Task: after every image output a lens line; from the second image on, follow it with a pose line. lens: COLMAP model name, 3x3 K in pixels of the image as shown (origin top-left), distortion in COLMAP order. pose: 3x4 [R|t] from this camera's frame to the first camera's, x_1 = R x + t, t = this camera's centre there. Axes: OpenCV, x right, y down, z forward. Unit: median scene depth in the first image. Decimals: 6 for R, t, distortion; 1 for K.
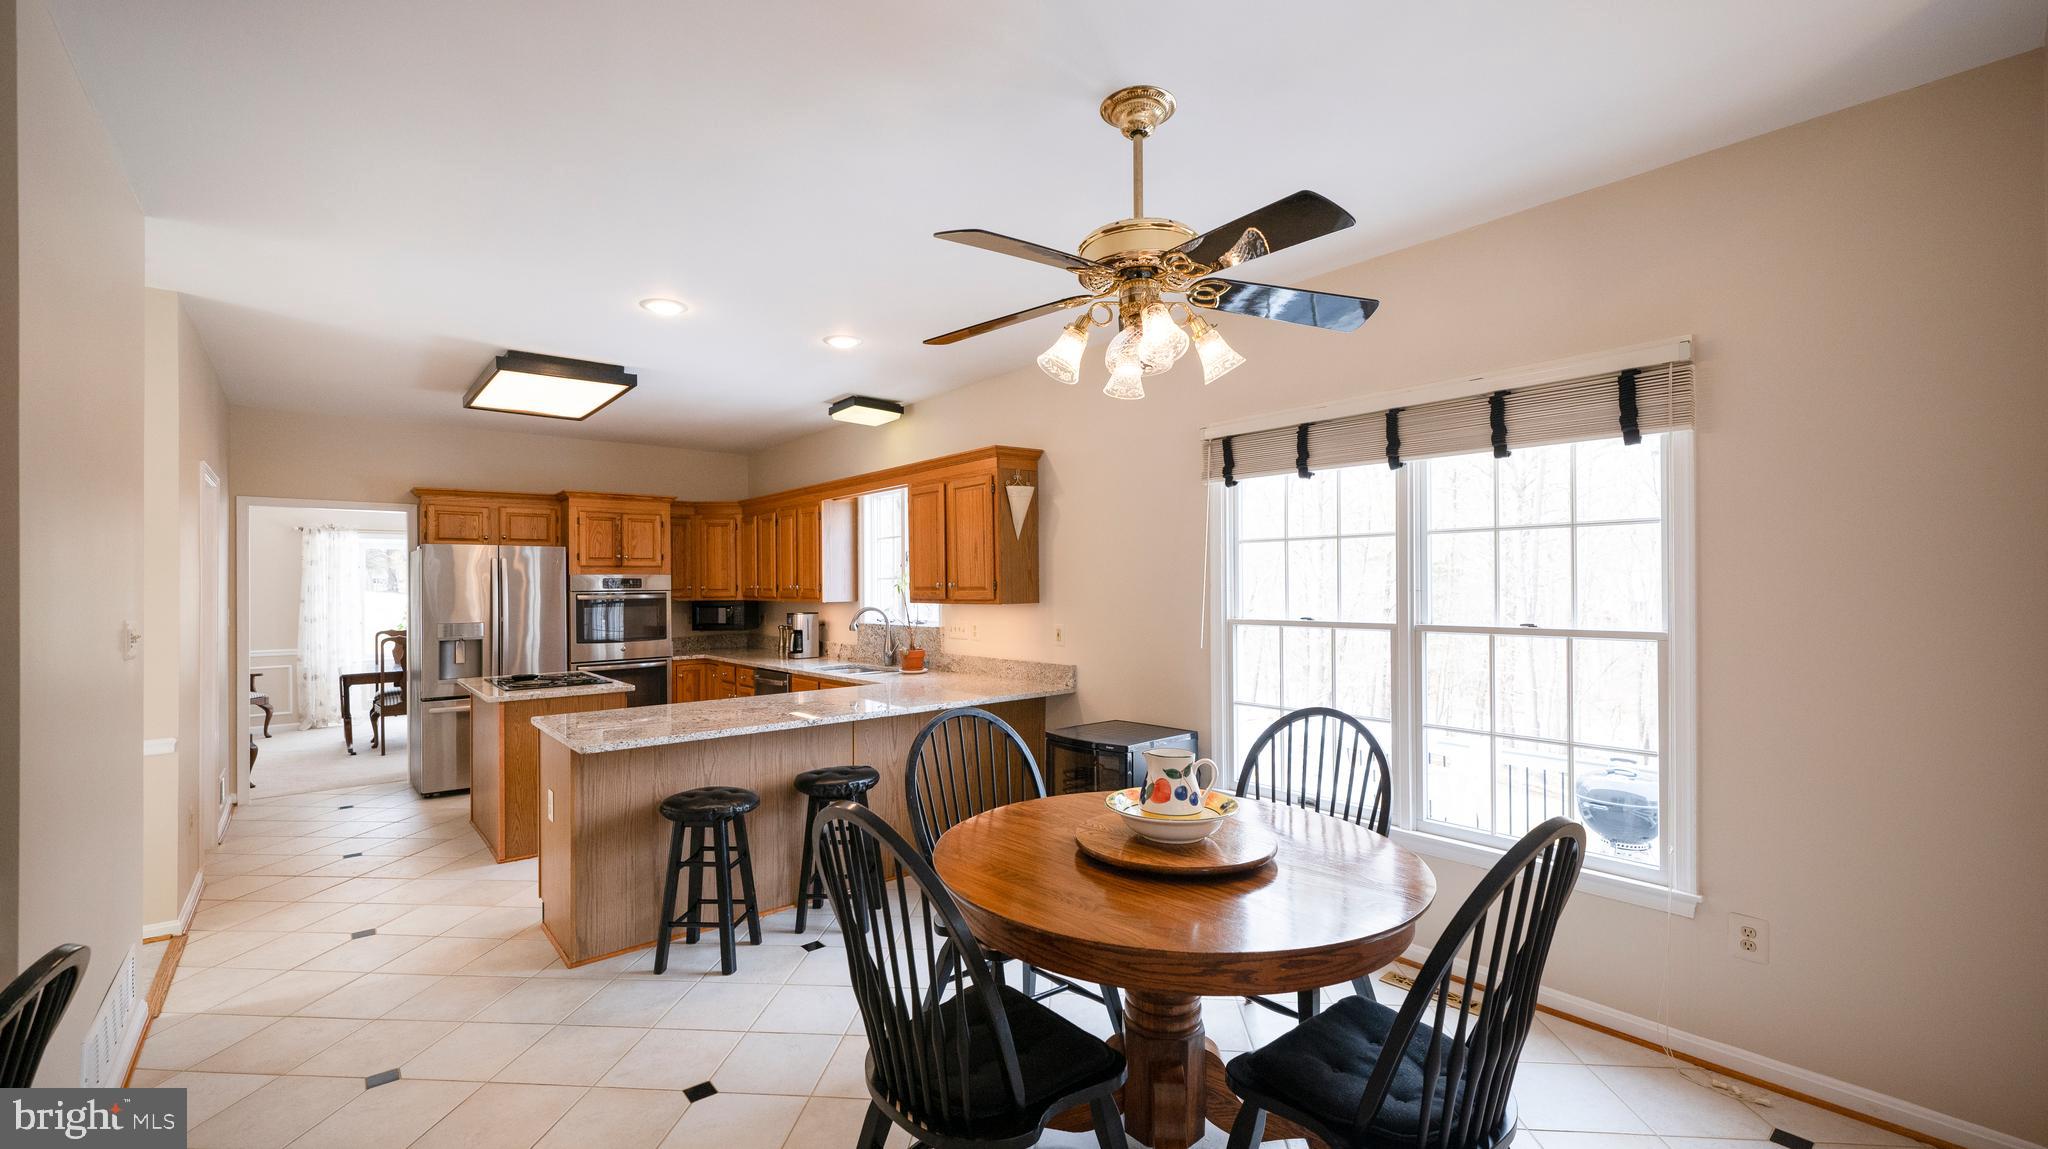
lens RADIAL K [[842.3, 0, 1023.6], [0, 842.3, 578.9], [0, 0, 1]] dist [0.002056, 0.000145]
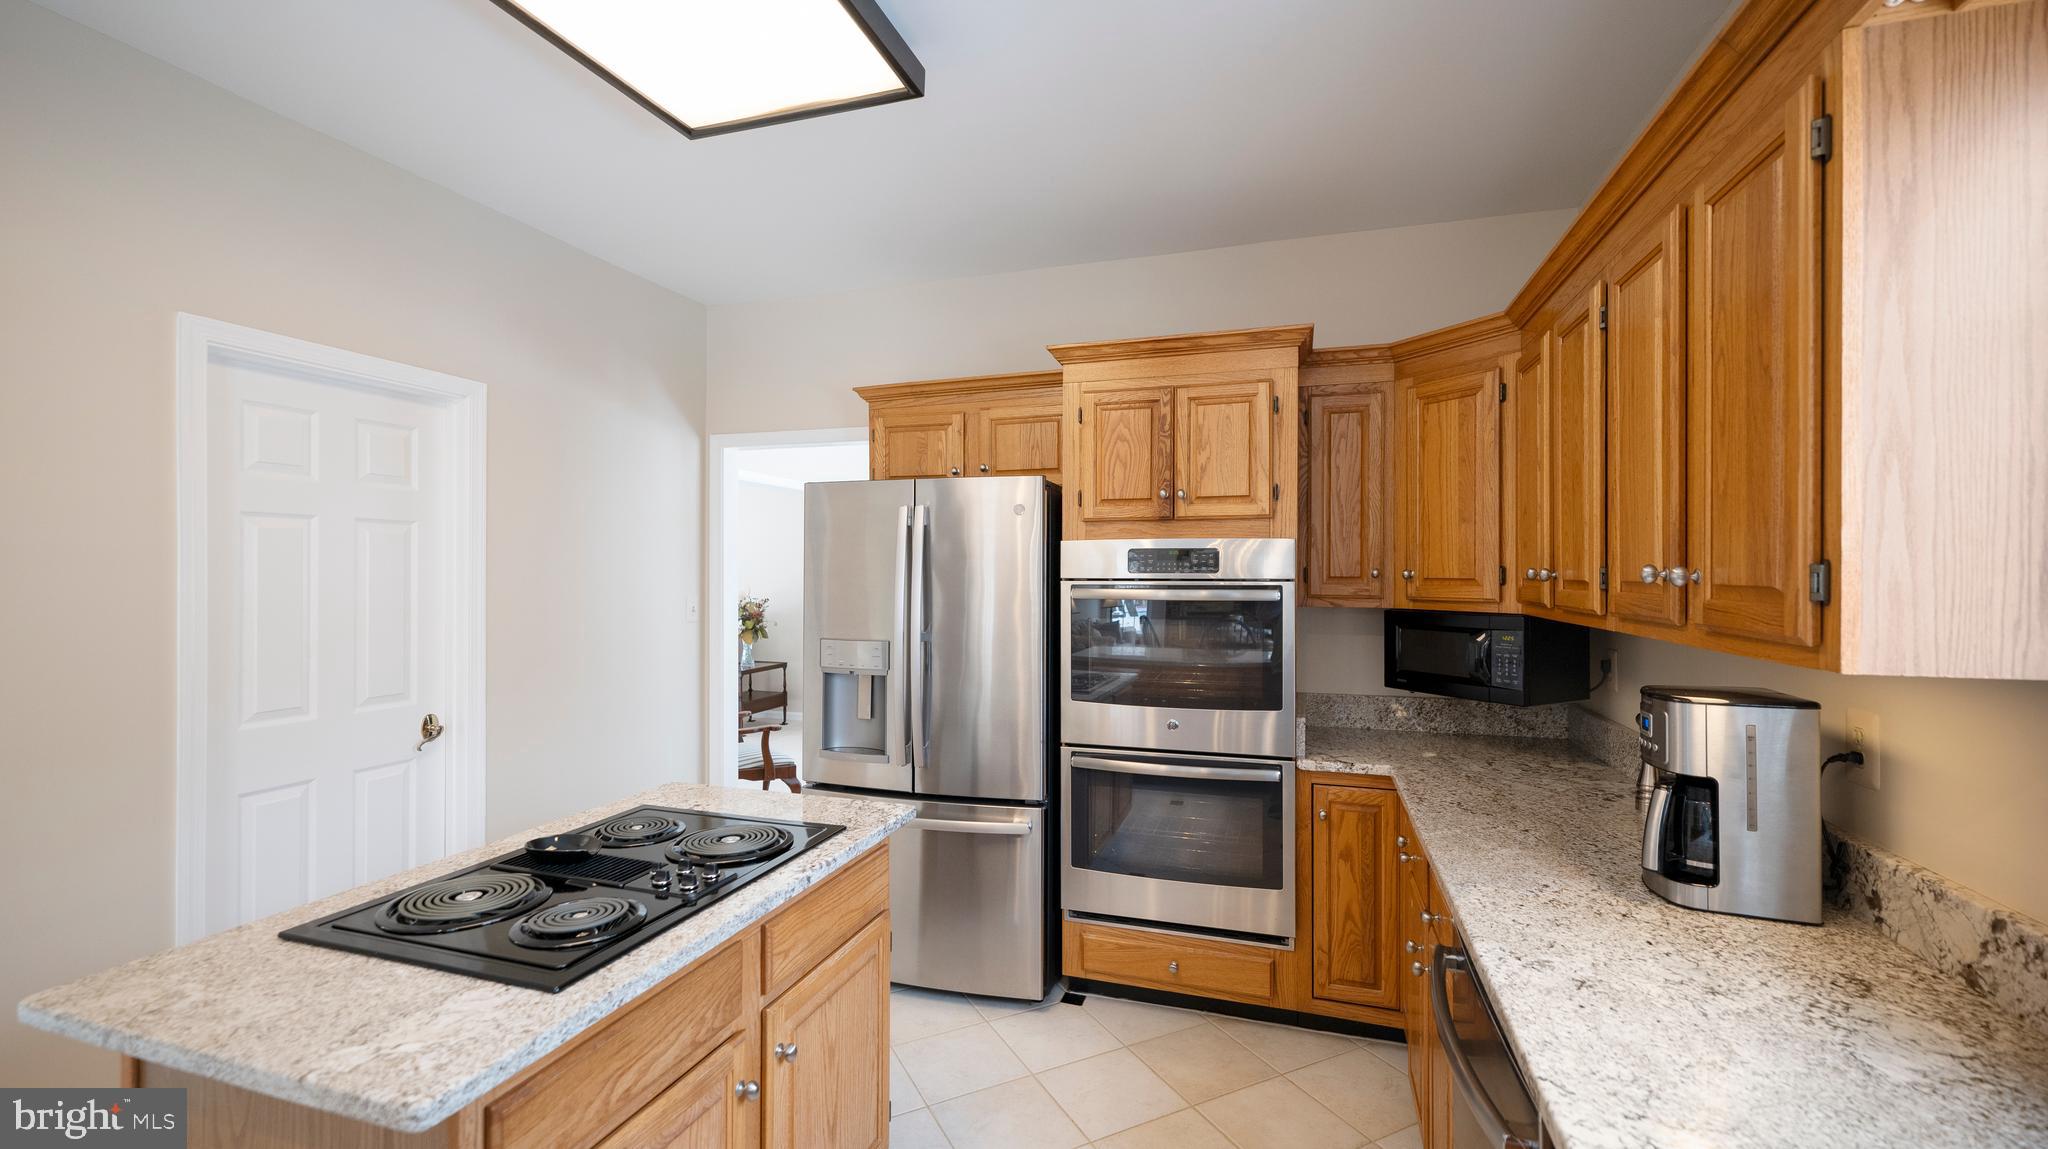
lens RADIAL K [[842.3, 0, 1023.6], [0, 842.3, 578.9], [0, 0, 1]] dist [0.002056, 0.000145]
pose [[0.532064, 0.016799, -0.846538, -0.178531], [-0.000502, 0.999809, 0.019525, 0.006059], [0.846704, -0.009964, 0.531971, 0.746112]]
